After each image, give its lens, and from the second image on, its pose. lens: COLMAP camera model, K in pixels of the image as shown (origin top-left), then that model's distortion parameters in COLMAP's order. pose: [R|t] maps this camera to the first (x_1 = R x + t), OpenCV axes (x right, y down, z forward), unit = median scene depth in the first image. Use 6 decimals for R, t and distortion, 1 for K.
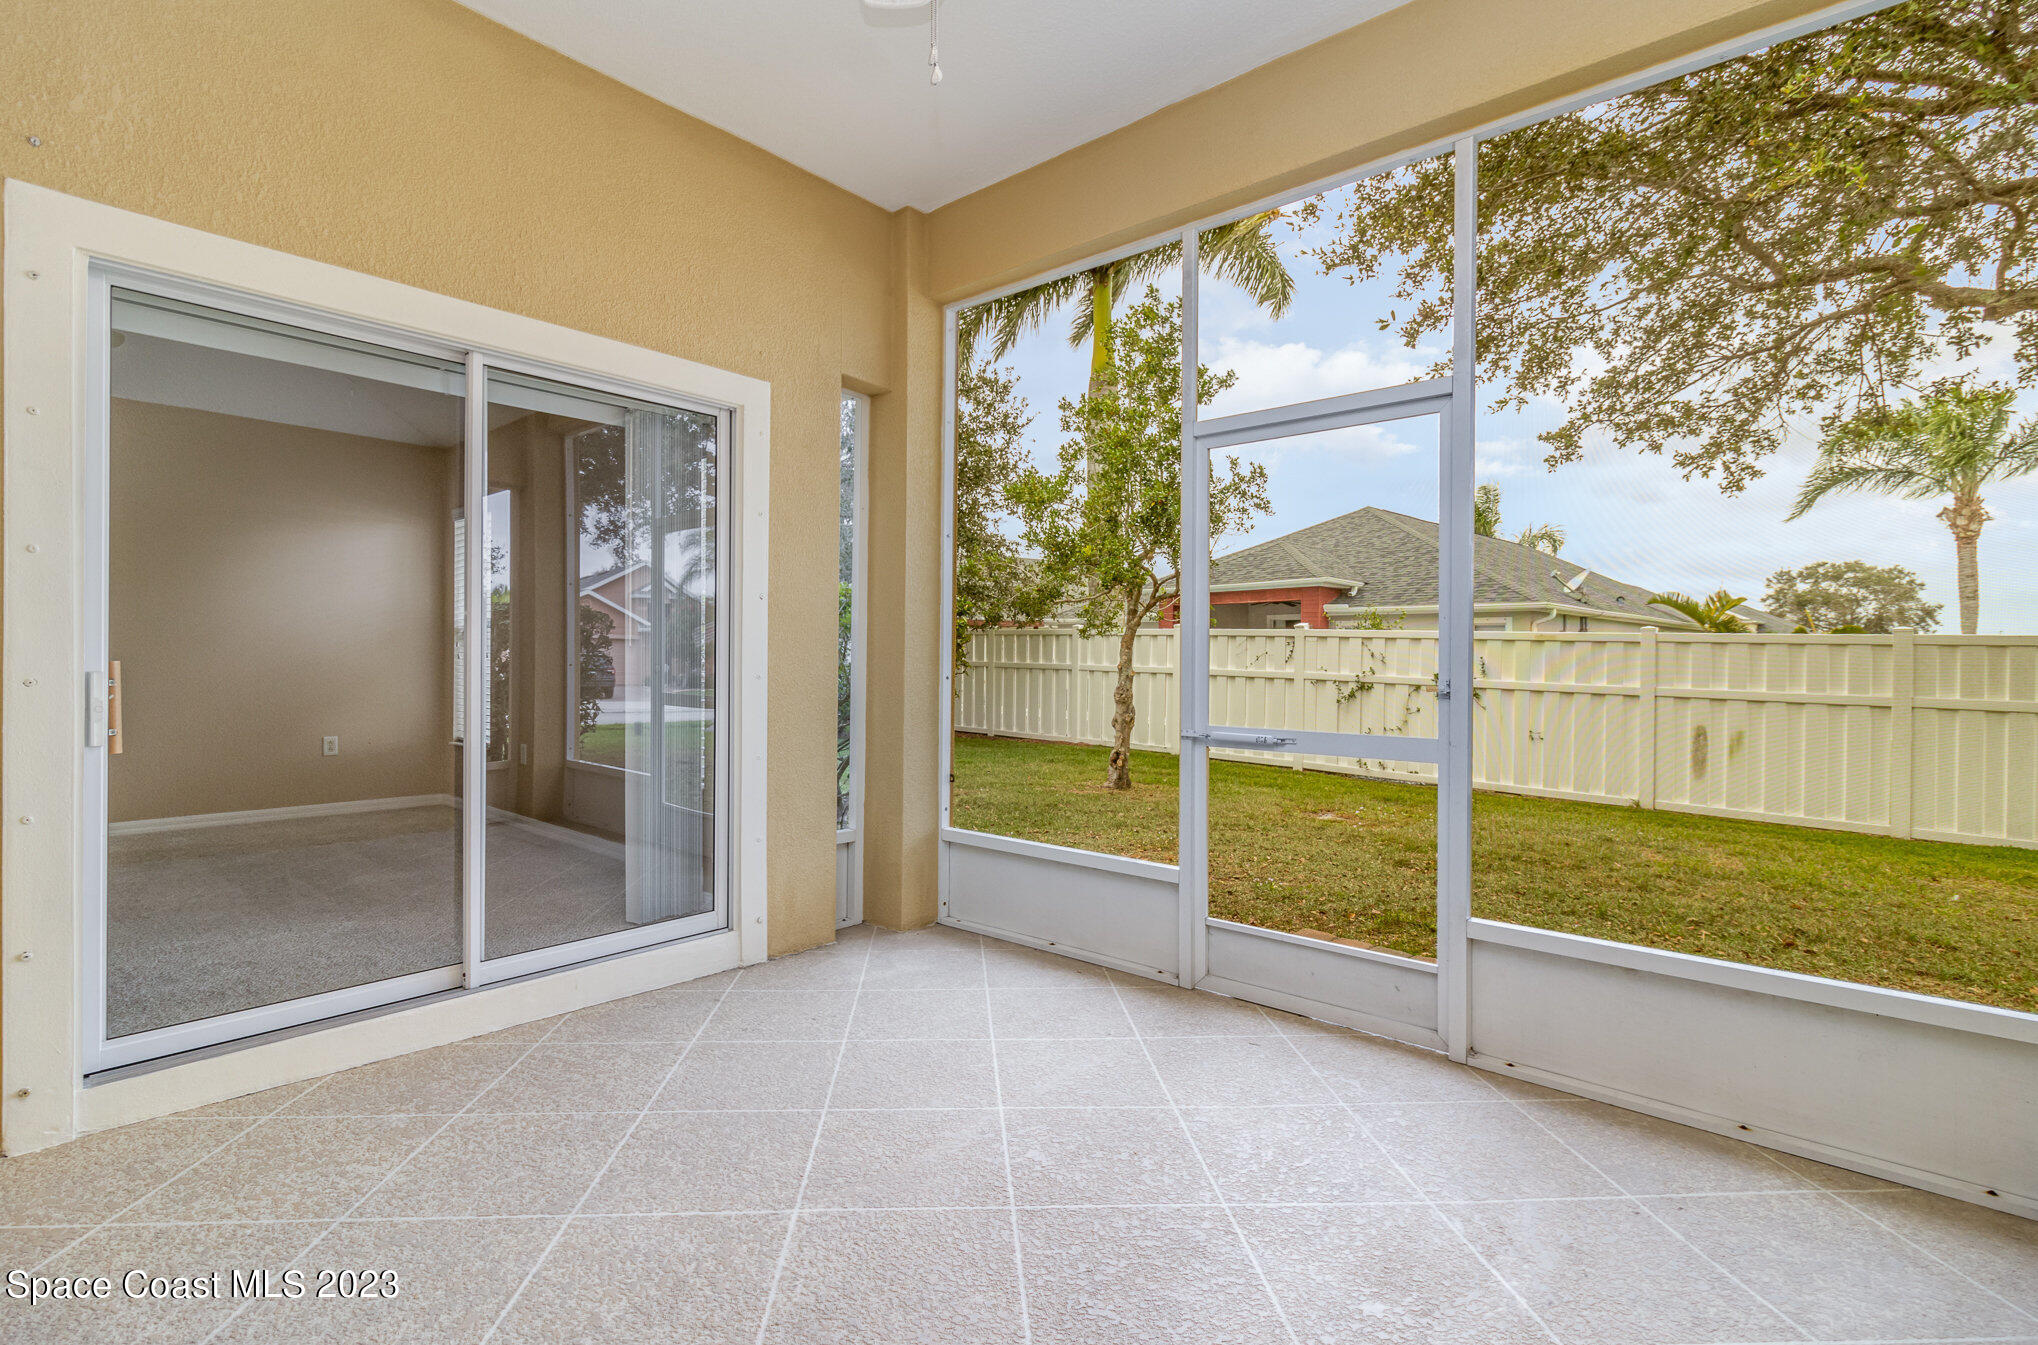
lens RADIAL K [[939.7, 0, 1016.5], [0, 939.7, 658.1], [0, 0, 1]] dist [-0.000645, -0.000808]
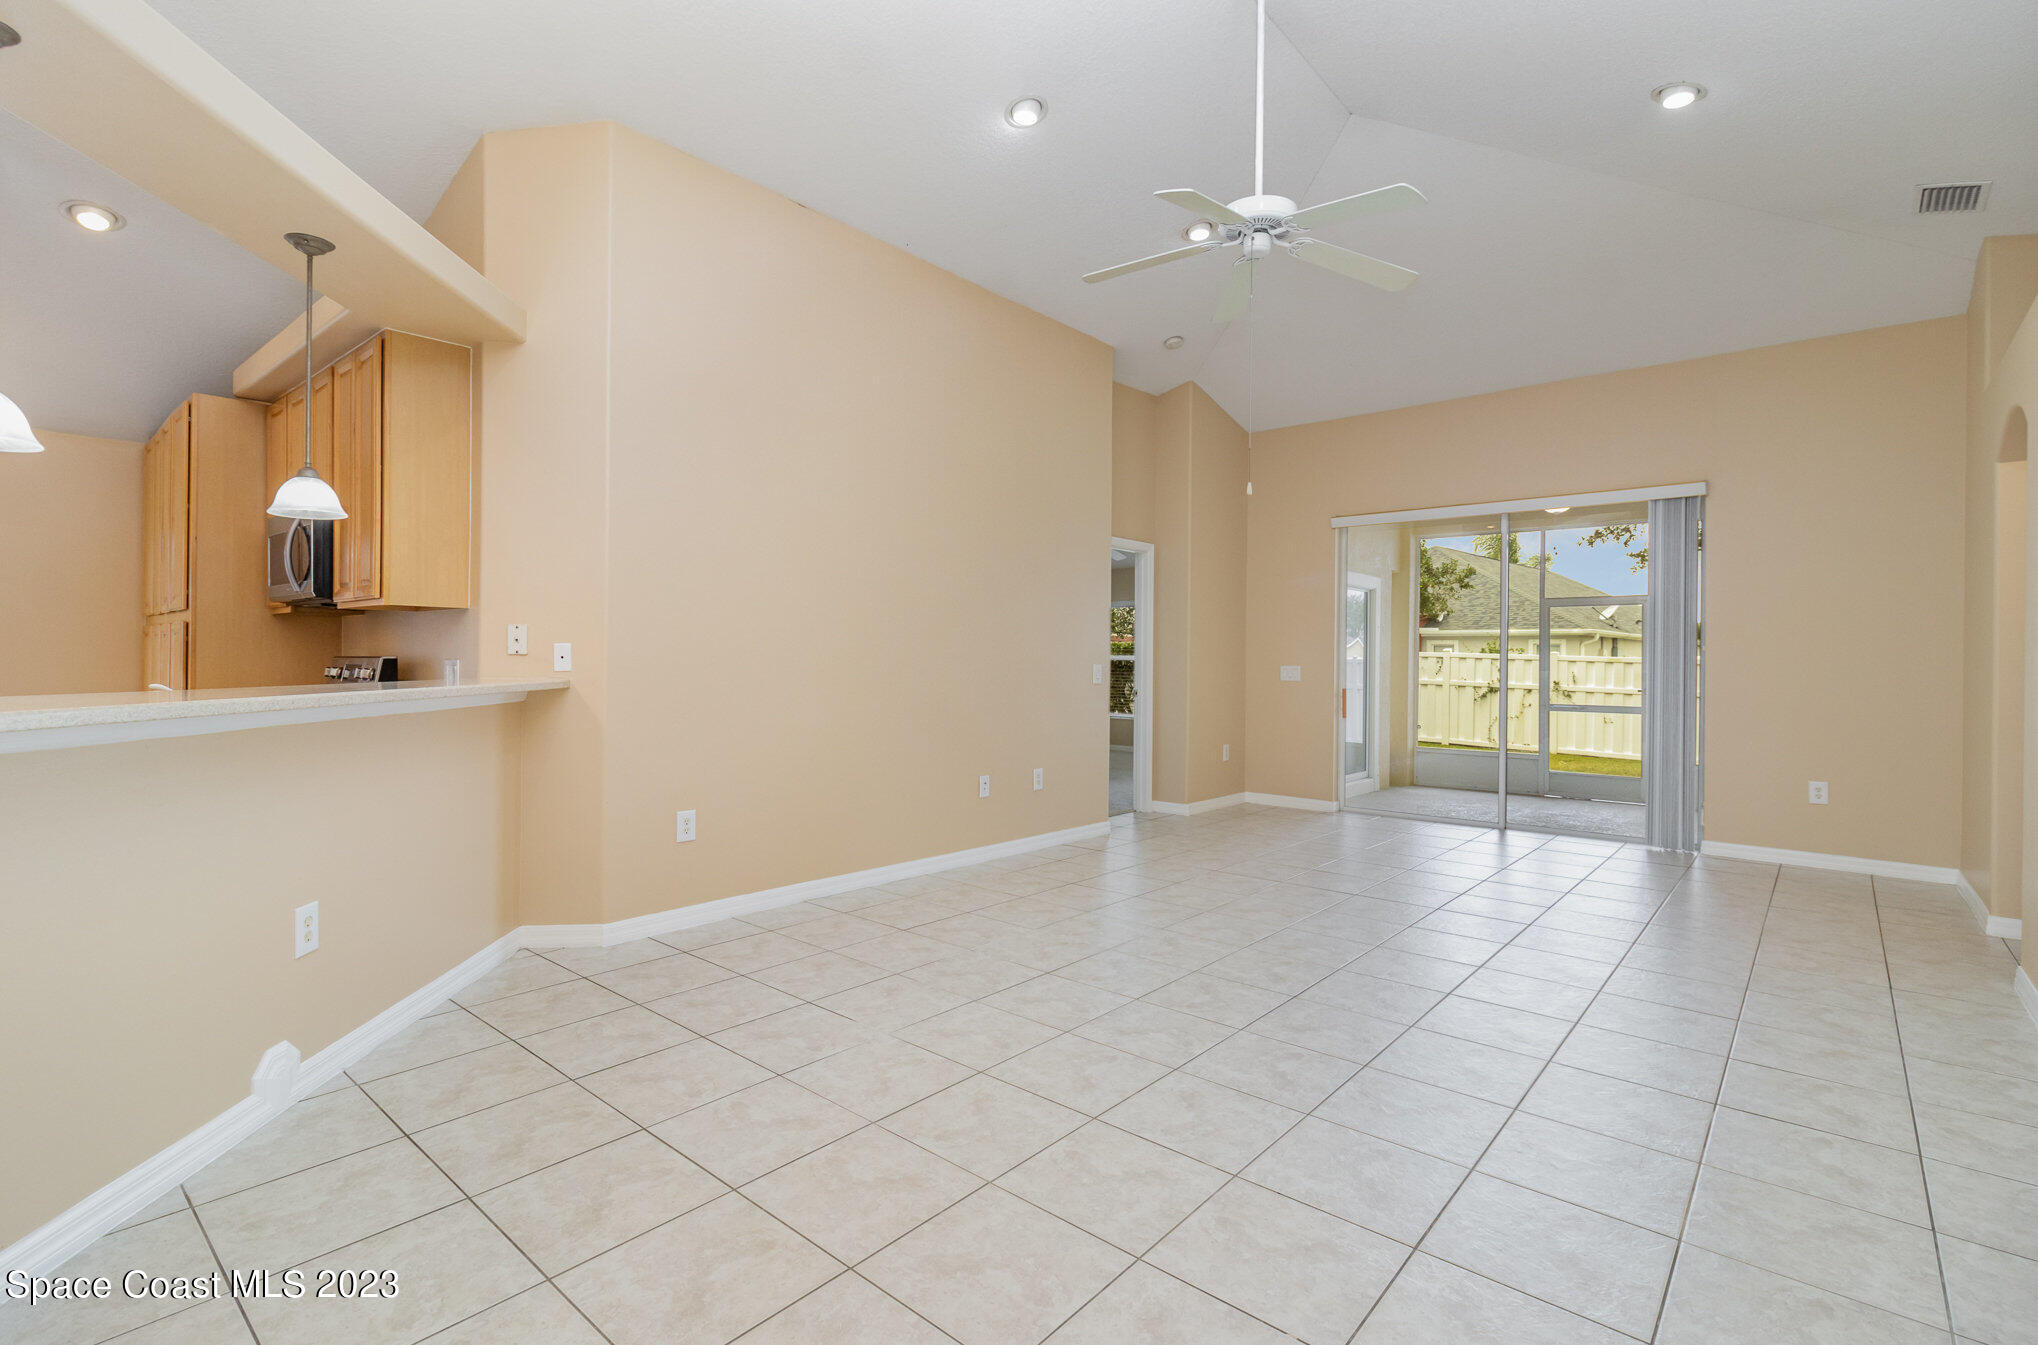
lens RADIAL K [[939.7, 0, 1016.5], [0, 939.7, 658.1], [0, 0, 1]] dist [-0.000645, -0.000808]
pose [[0.999960, 0.004053, 0.008008, -0.413174], [-0.004020, 0.999983, -0.004148, -0.012418], [-0.008024, 0.004116, 0.999959, -0.520160]]
